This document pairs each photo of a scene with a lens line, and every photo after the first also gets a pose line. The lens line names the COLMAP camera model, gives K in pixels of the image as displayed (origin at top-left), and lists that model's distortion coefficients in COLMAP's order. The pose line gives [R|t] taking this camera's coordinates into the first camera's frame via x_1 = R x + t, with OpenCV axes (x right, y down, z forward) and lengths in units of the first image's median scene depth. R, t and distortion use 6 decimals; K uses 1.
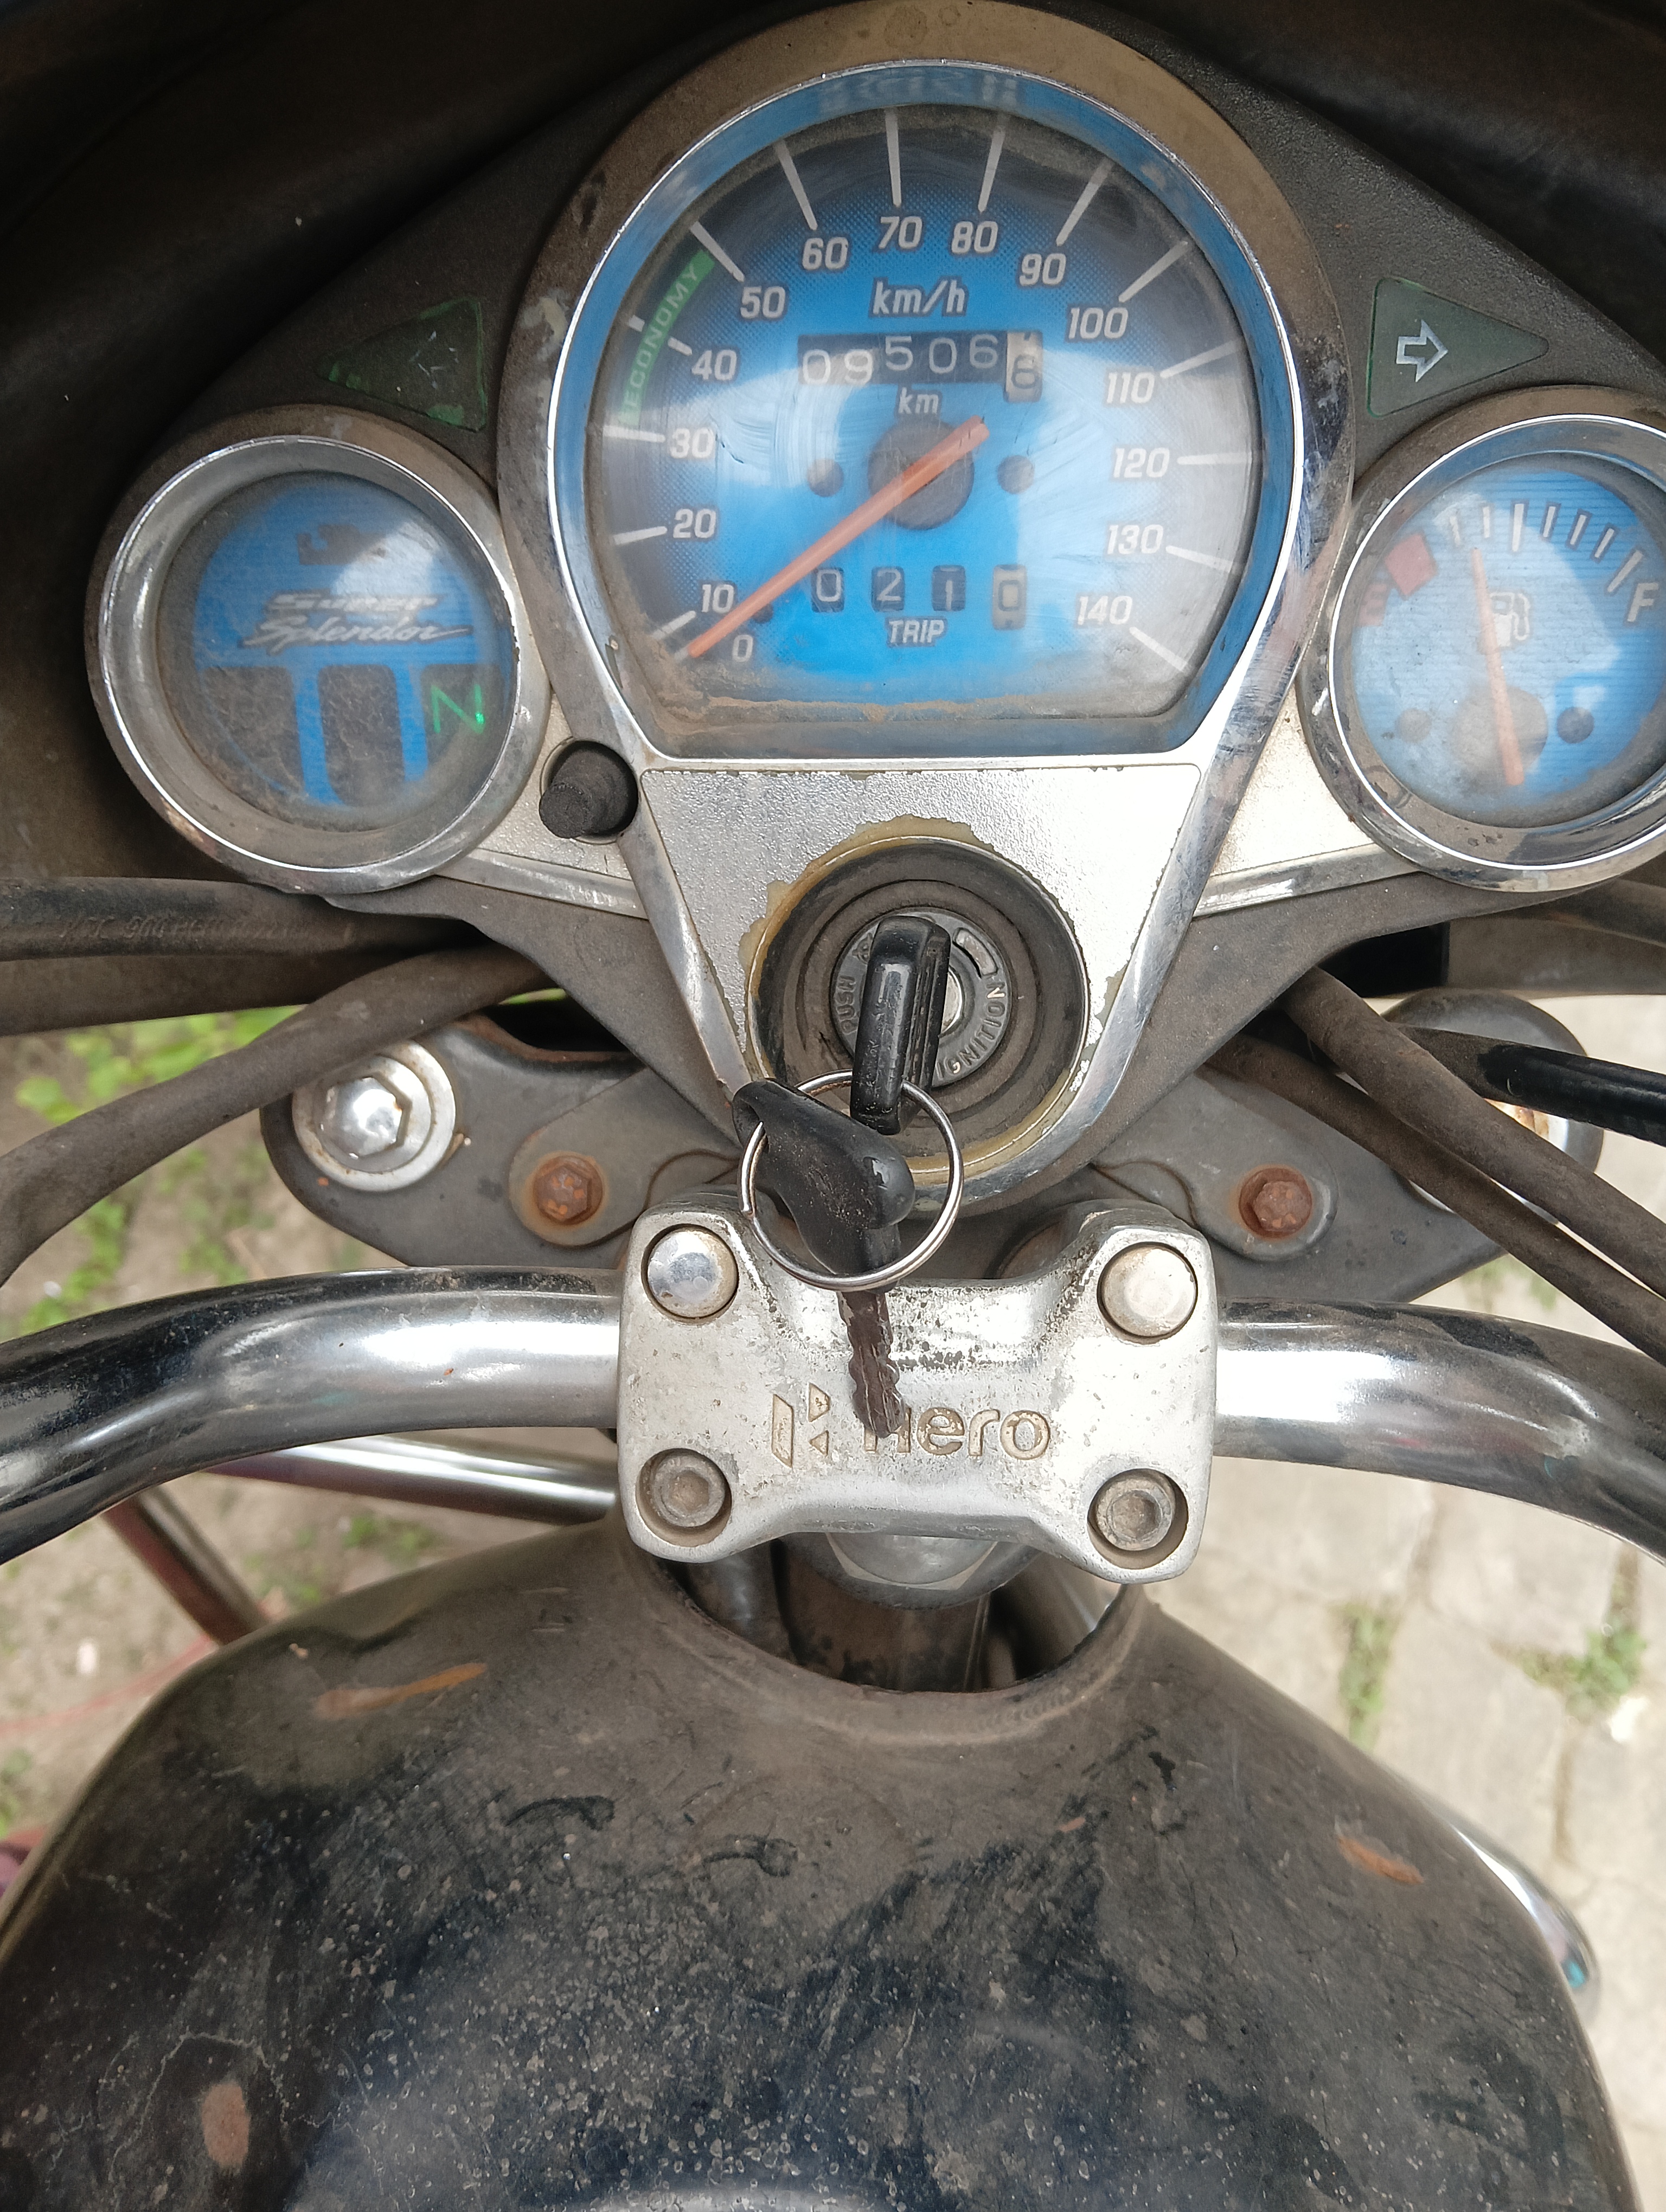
lens RADIAL K [[1826.8, 0, 824.6], [0, 1826.8, 1129.4], [0, 0, 1]] dist [0.072991, -0.239324]
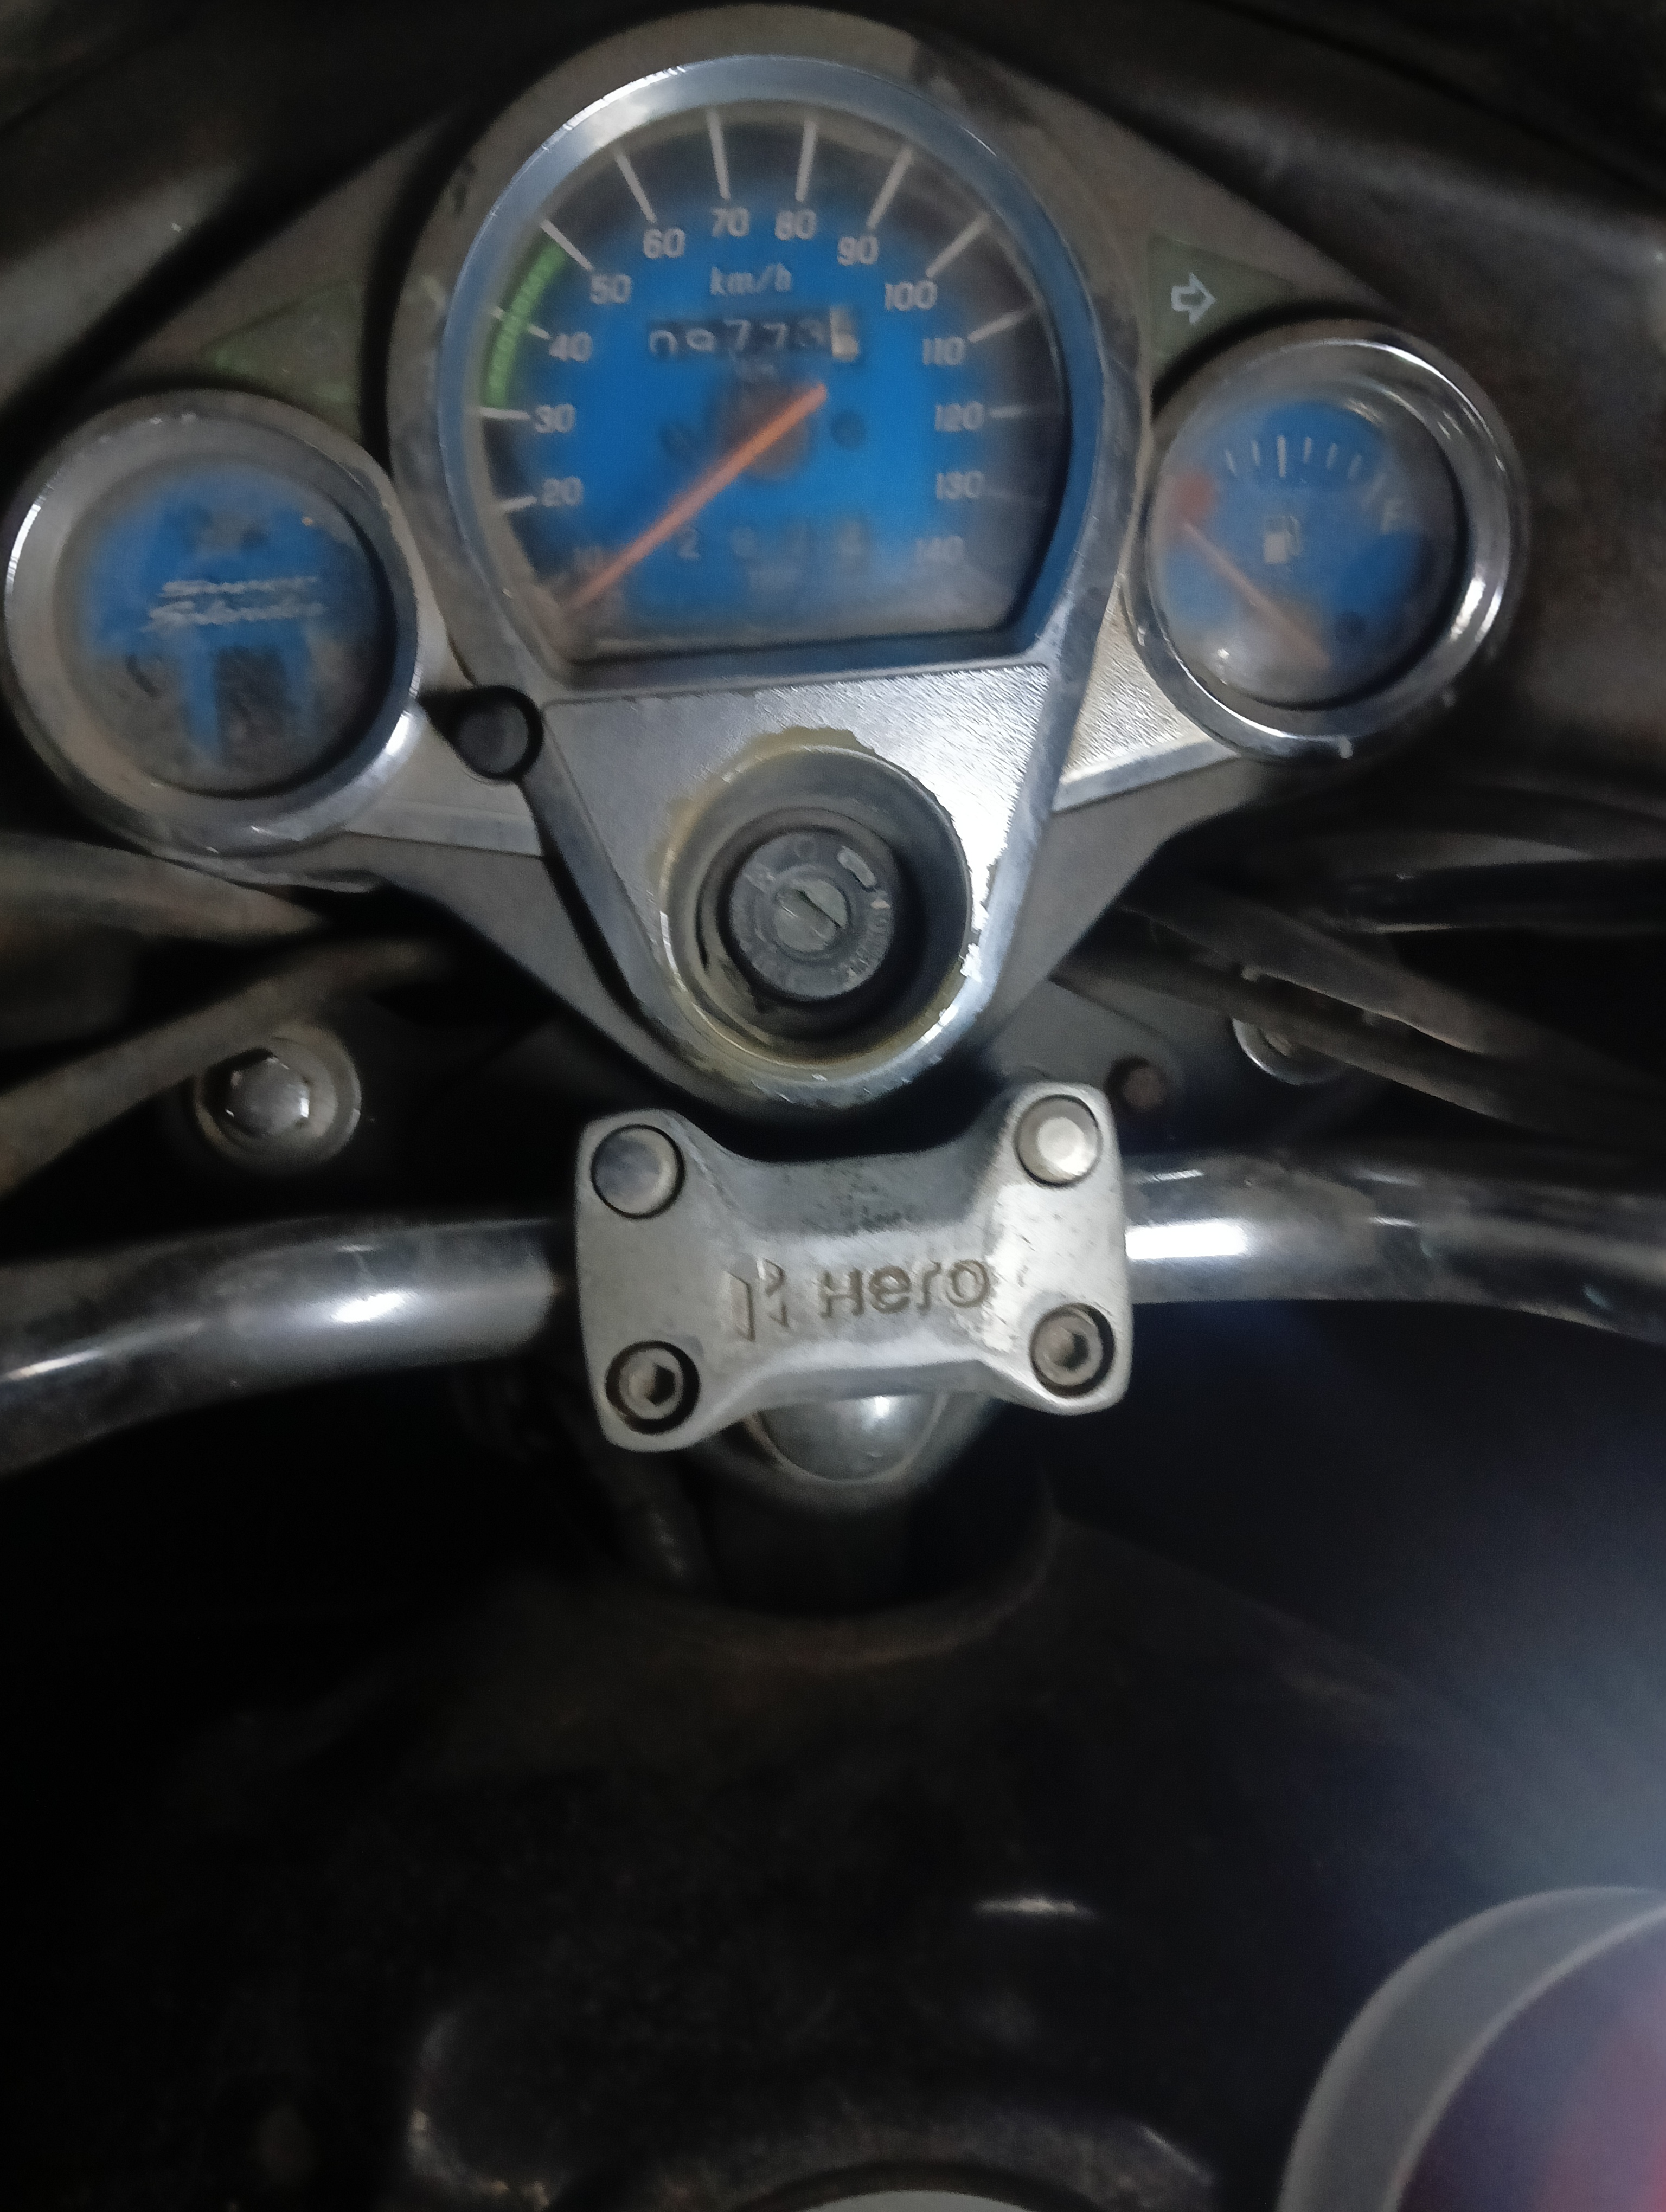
lens RADIAL K [[1826.8, 0, 832.0], [0, 1826.8, 1141.5], [0, 0, 1]] dist [0.072991, -0.239324]
pose [[0.982427, -0.101636, 0.156549, -0.127410], [0.114702, 0.990426, -0.076806, 0.157248], [-0.147244, 0.093413, 0.984679, -0.058177]]
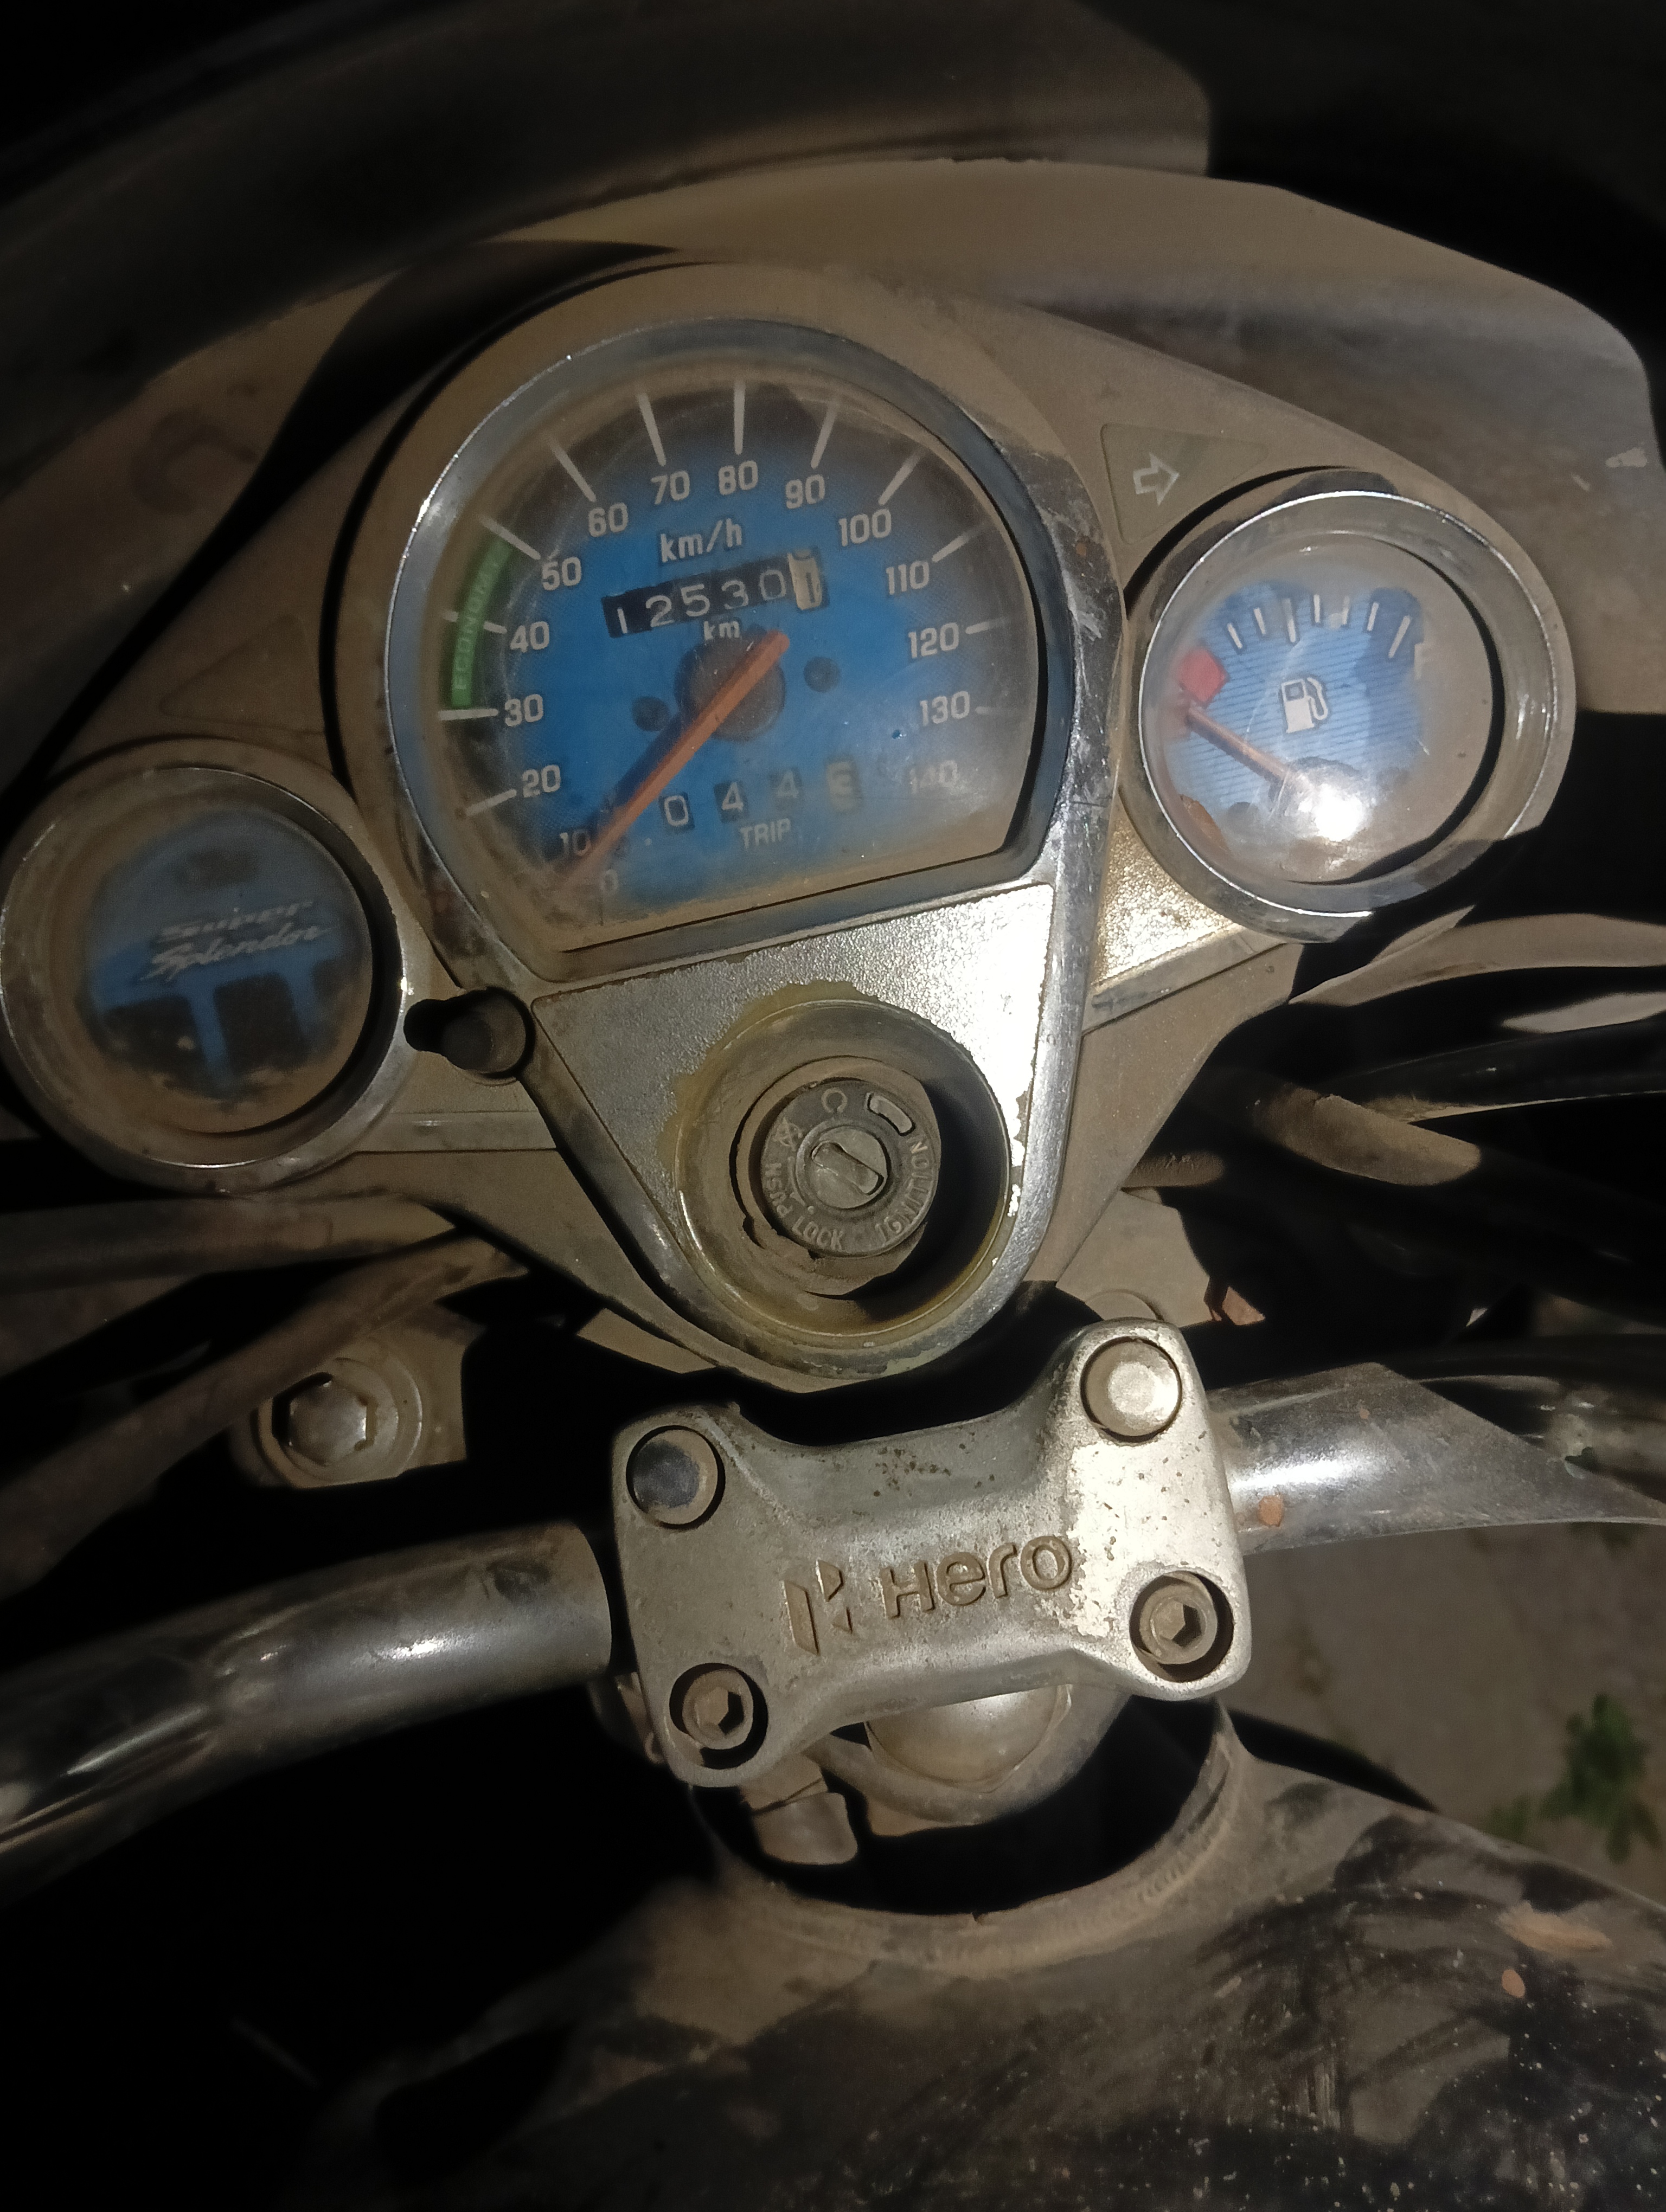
lens RADIAL K [[1826.8, 0, 828.7], [0, 1826.8, 1120.6], [0, 0, 1]] dist [0.072991, -0.239324]
pose [[0.976003, -0.214227, 0.039052, 0.009020], [0.217699, 0.955751, -0.197855, 0.109143], [0.005062, 0.201609, 0.979453, -0.000498]]
